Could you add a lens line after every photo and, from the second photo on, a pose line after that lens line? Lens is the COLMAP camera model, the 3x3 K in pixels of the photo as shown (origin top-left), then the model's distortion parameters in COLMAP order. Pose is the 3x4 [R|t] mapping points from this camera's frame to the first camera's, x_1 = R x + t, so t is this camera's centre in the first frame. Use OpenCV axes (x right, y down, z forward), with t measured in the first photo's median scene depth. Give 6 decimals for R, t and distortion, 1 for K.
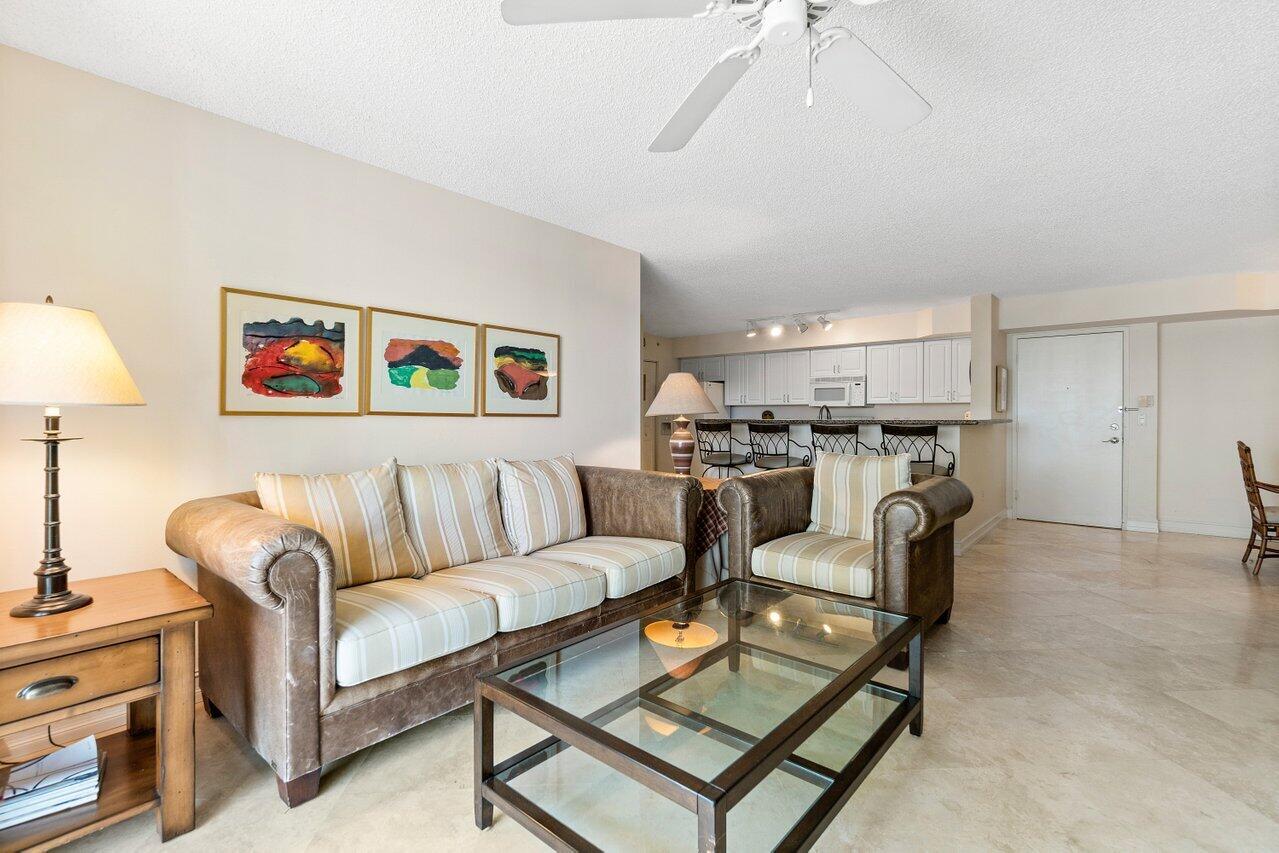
lens RADIAL K [[587.0, 0, 645.1], [0, 587.0, 419.4], [0, 0, 1]] dist [-0.003546, -0.000319]
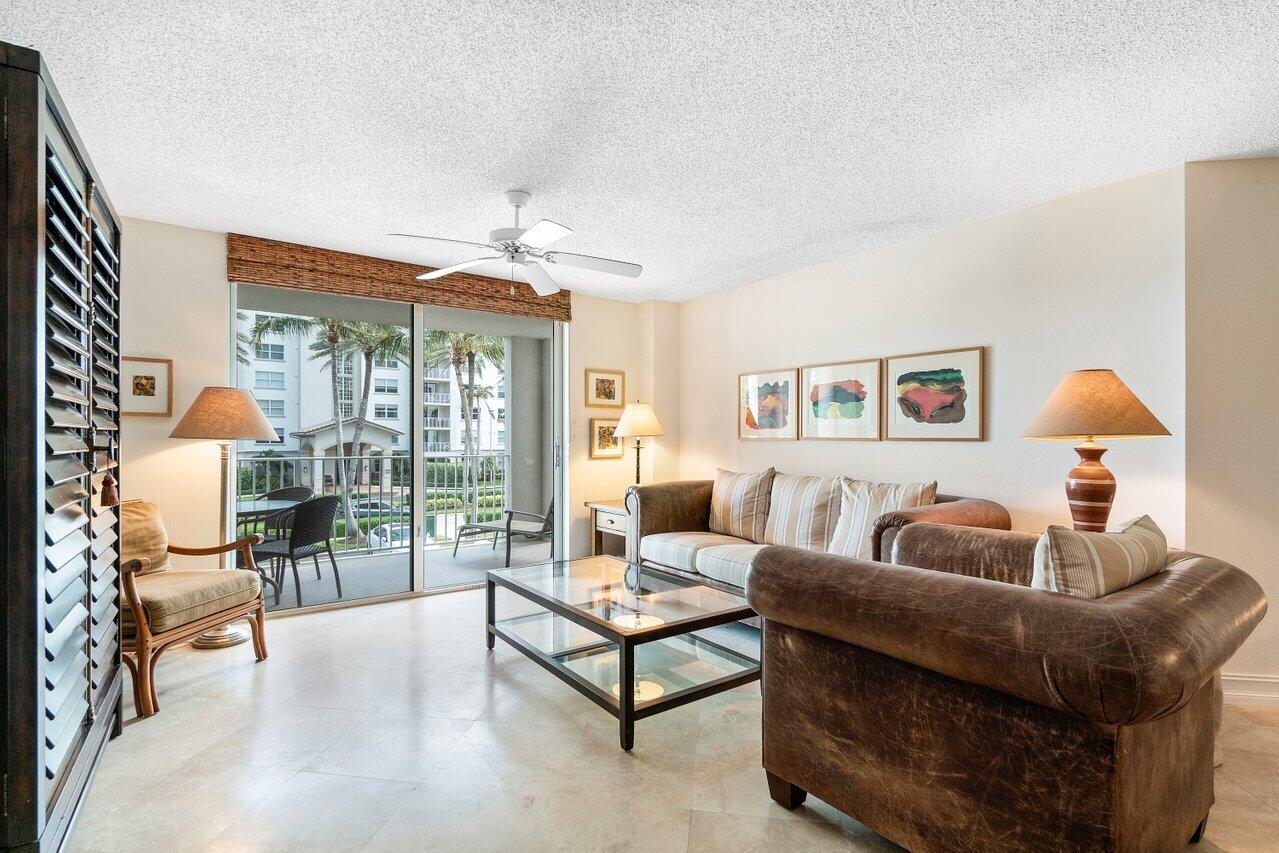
lens RADIAL K [[587.0, 0, 636.8], [0, 587.0, 434.5], [0, 0, 1]] dist [-0.003546, -0.000319]
pose [[-0.238554, -0.006012, -0.971111, 0.889206], [-0.005598, 0.999973, -0.004816, -0.008395], [0.971113, 0.004288, -0.238581, 0.789787]]
